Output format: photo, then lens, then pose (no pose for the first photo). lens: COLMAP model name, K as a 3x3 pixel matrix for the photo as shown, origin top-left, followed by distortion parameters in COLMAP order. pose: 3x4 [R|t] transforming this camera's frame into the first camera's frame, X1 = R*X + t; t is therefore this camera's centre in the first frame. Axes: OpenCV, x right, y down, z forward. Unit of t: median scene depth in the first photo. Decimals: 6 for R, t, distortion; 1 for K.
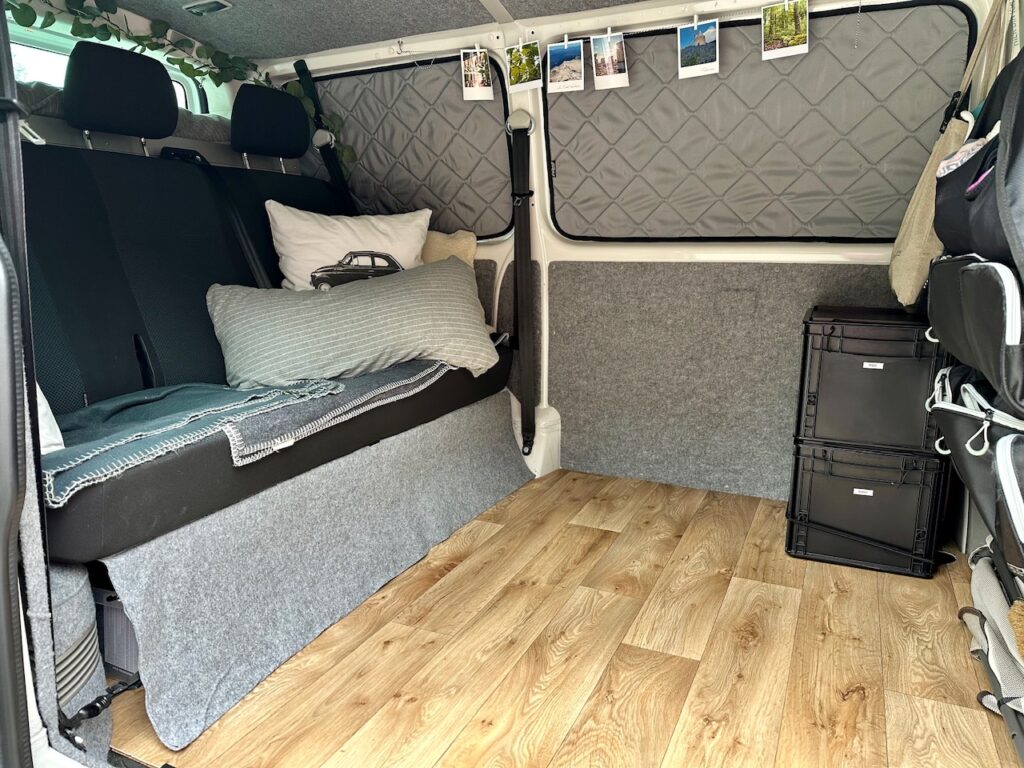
lens RADIAL K [[712.5, 0, 513.9], [0, 712.5, 396.0], [0, 0, 1]] dist [0.148466, -0.266801]
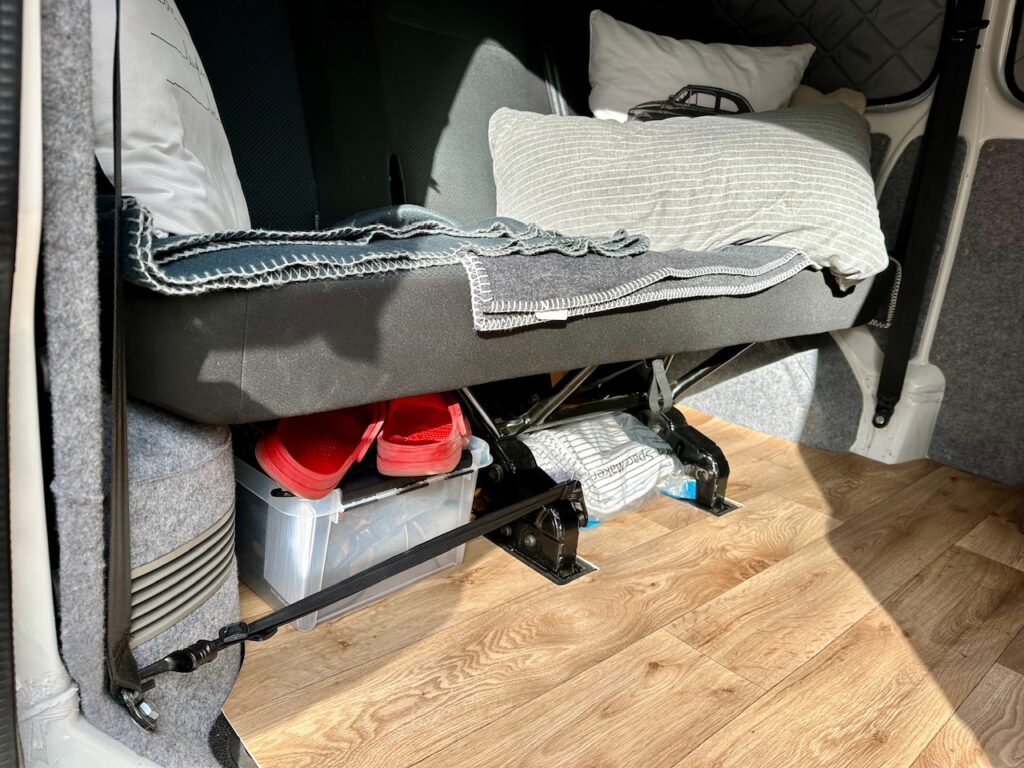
lens RADIAL K [[761.7, 0, 512.0], [0, 761.7, 384.0], [0, 0, 1]] dist [0.000815, 0.004010]
pose [[0.917899, 0.187496, -0.349724, -0.087404], [-0.168976, 0.982116, 0.083037, 0.061911], [0.359039, -0.017125, 0.933166, 0.301050]]
